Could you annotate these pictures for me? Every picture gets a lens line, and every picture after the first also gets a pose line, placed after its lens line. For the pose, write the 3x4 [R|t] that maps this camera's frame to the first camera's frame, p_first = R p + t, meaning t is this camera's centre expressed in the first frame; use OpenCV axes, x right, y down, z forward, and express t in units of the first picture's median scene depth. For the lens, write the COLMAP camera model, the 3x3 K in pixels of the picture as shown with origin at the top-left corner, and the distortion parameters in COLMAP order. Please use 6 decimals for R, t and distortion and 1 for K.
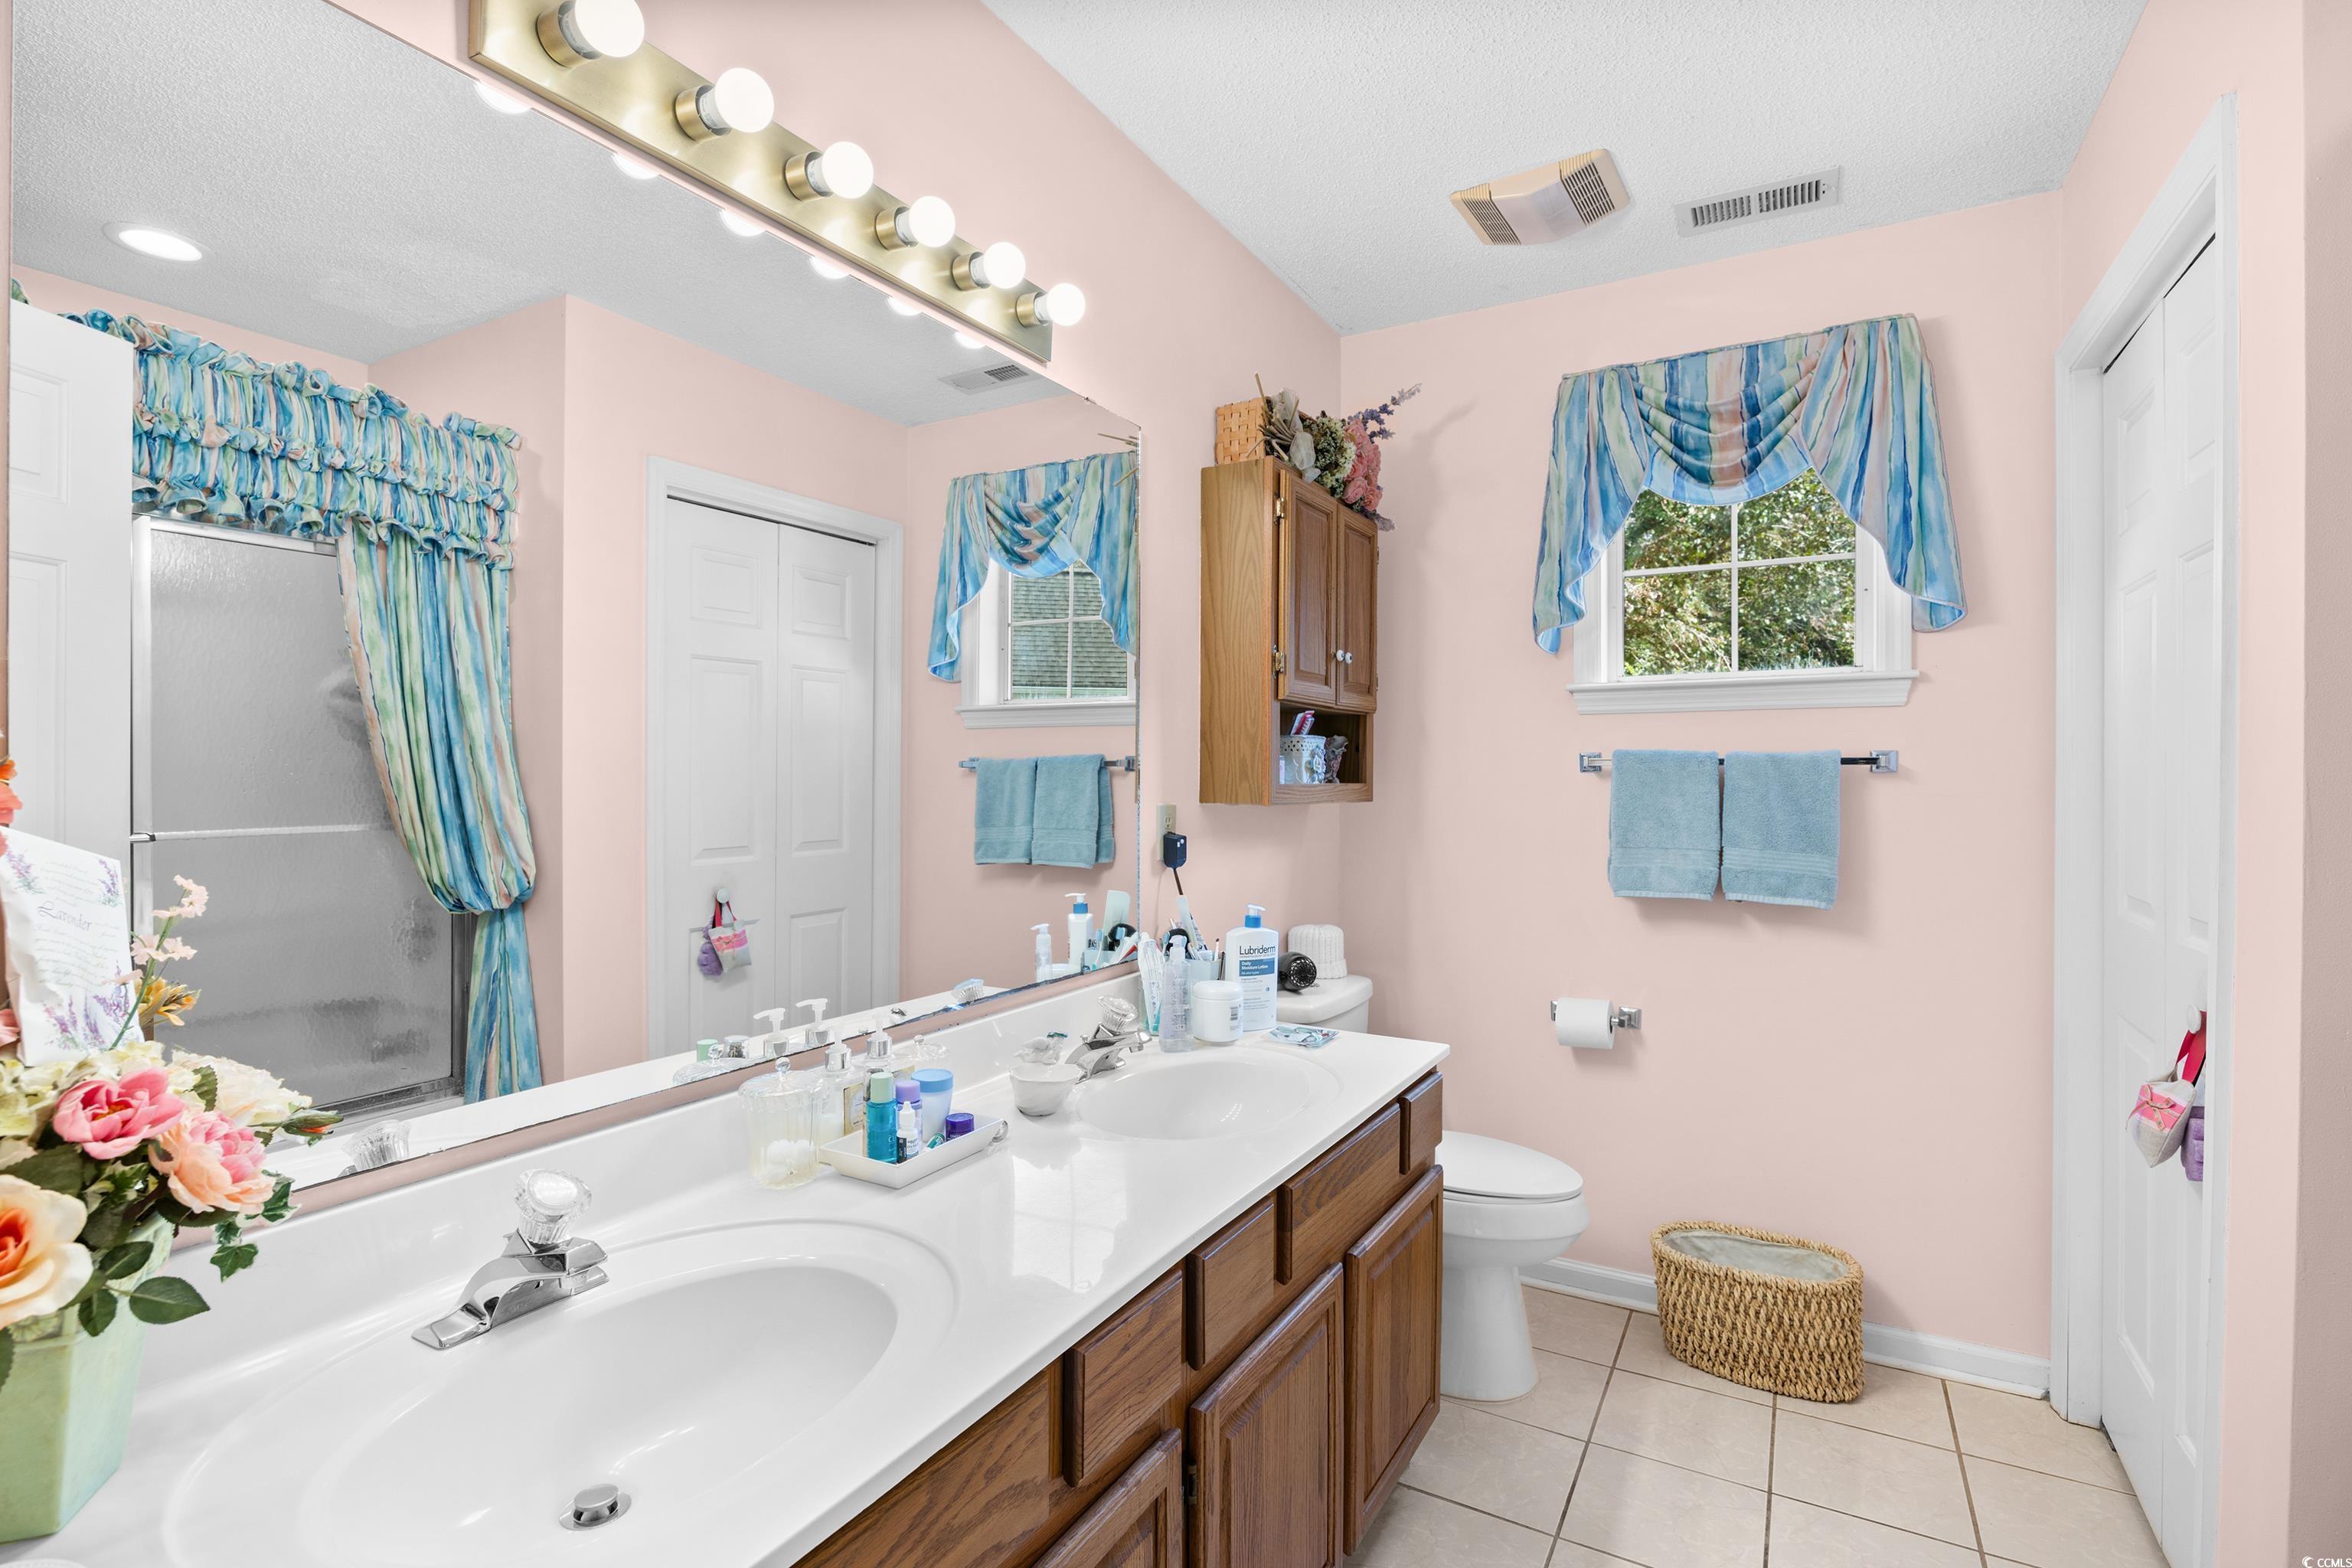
lens RADIAL K [[1095.2, 0, 1171.1], [0, 1095.2, 781.4], [0, 0, 1]] dist [-0.001513, -0.000078]
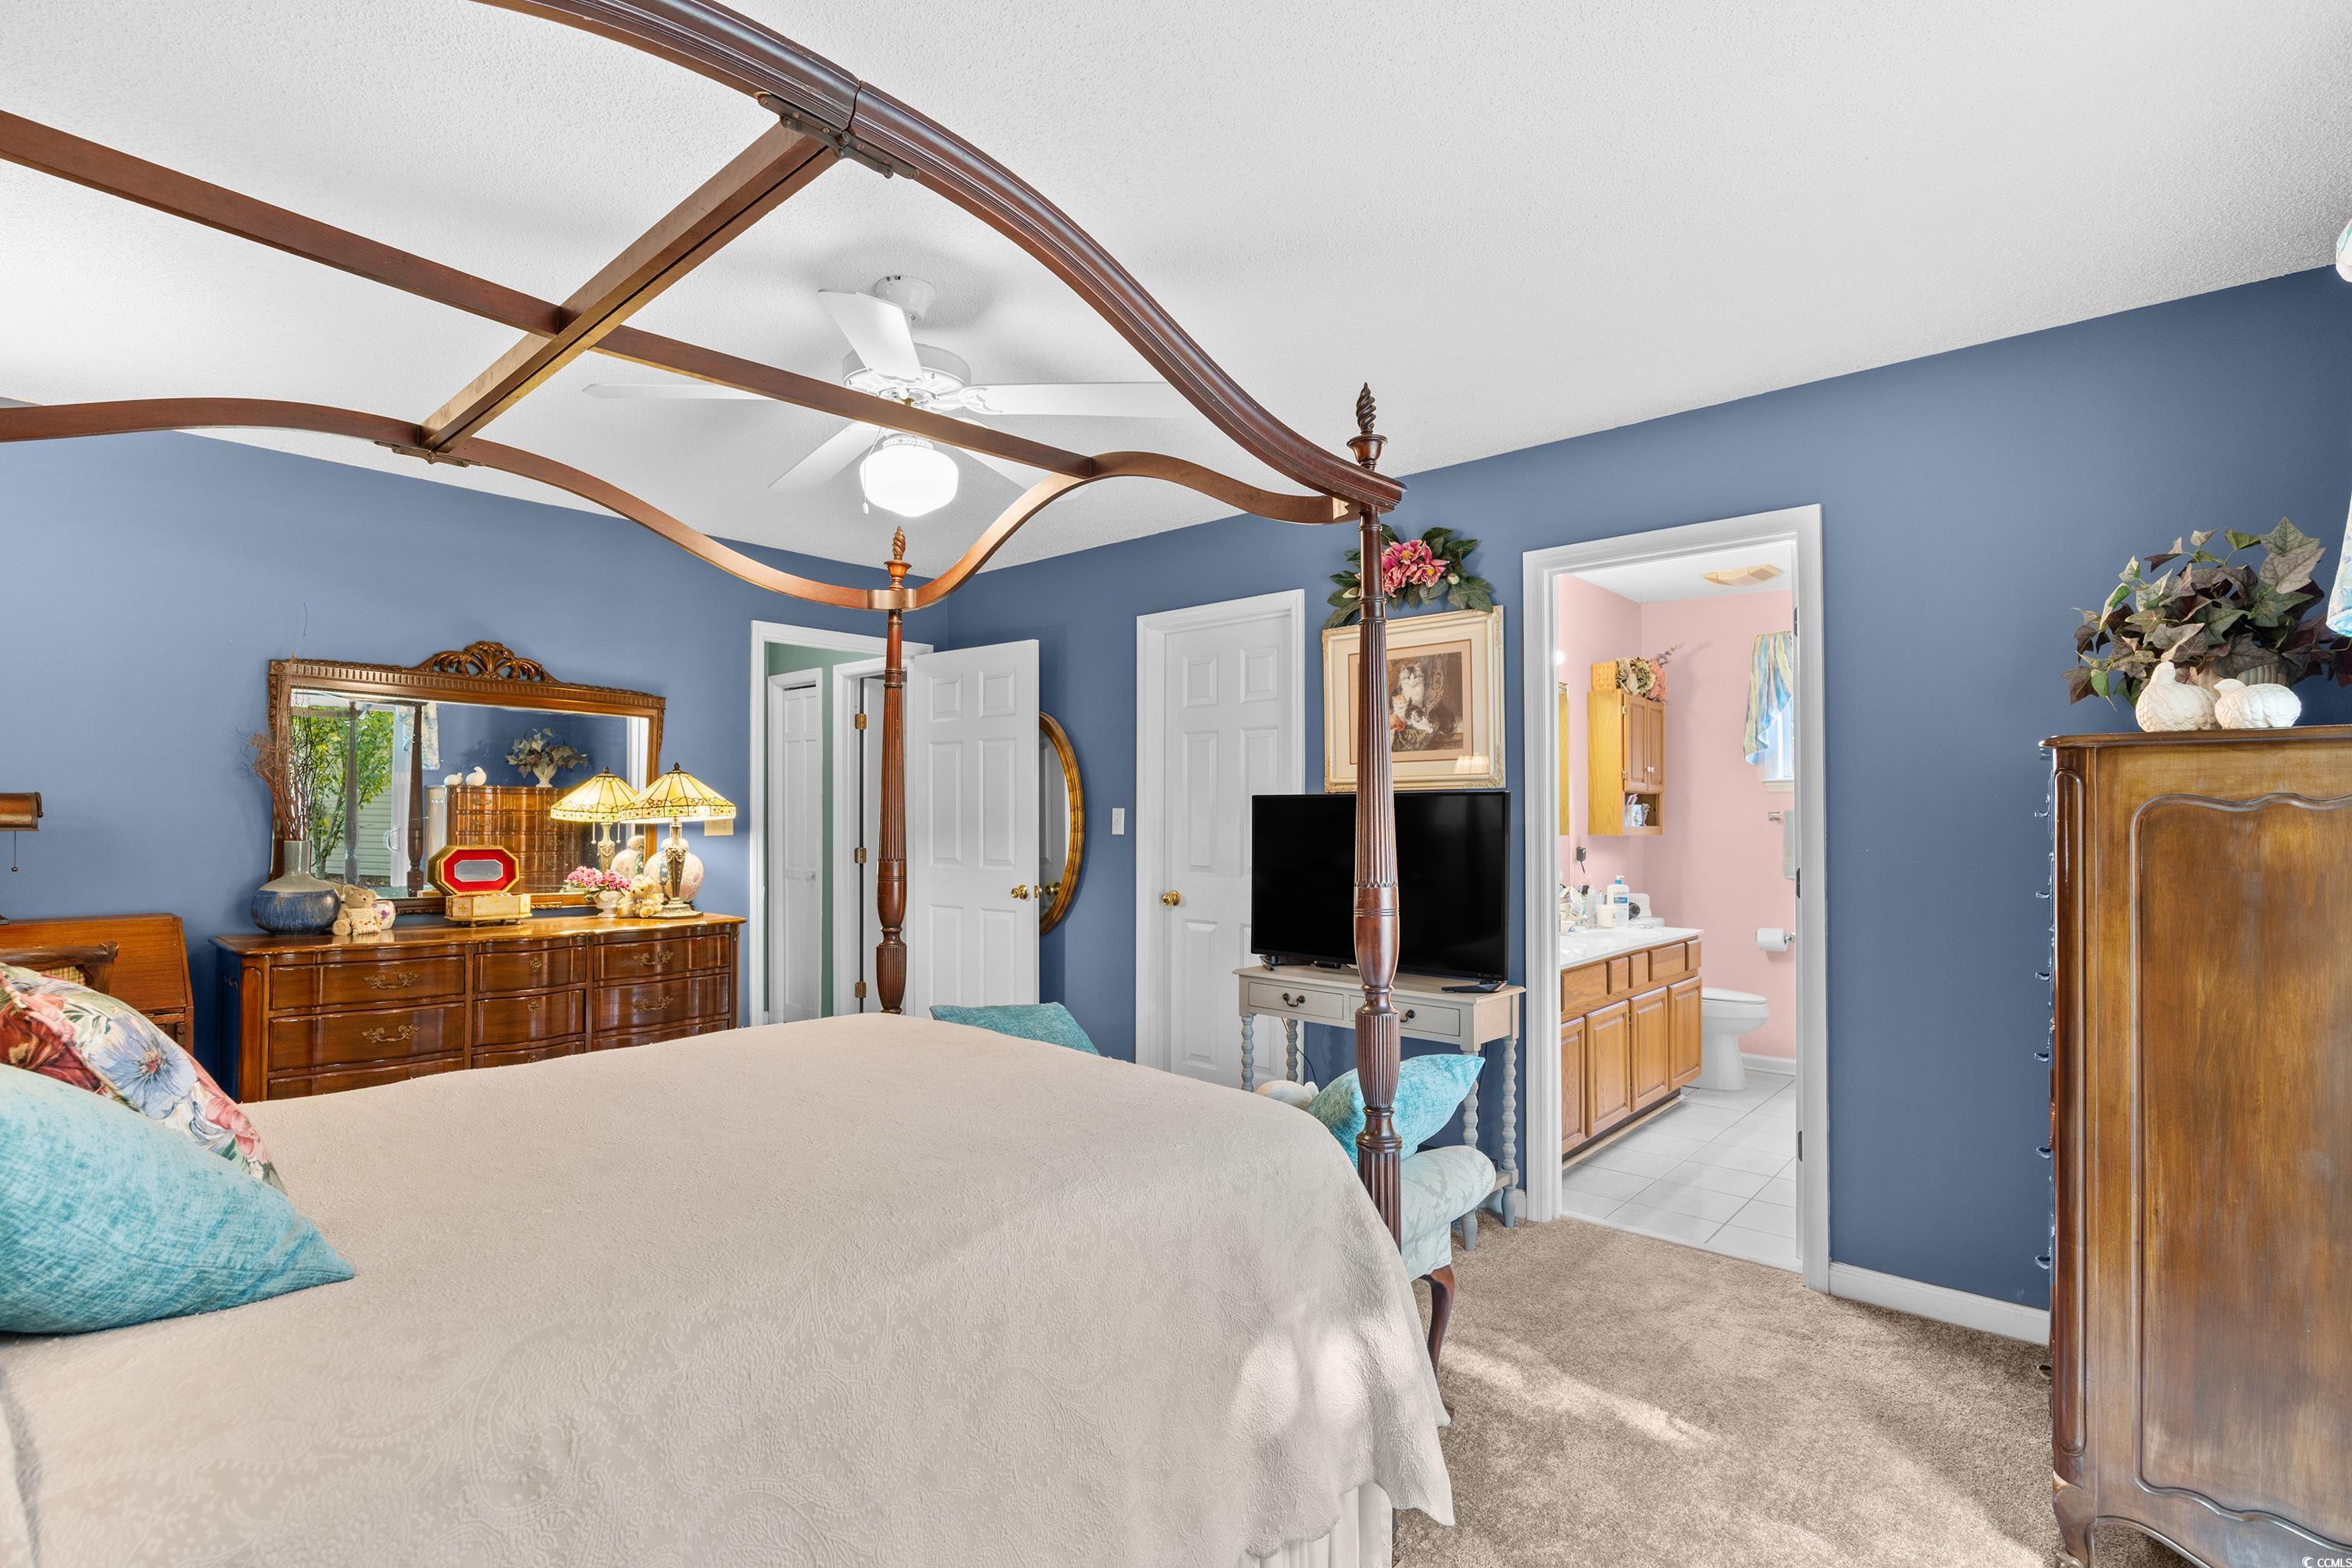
lens RADIAL K [[1095.2, 0, 1184.5], [0, 1095.2, 796.4], [0, 0, 1]] dist [-0.001513, -0.000078]
pose [[0.981882, -0.007067, -0.189361, -0.357346], [0.002411, 0.999689, -0.024807, -0.005894], [0.189478, 0.023901, 0.981594, -1.387158]]
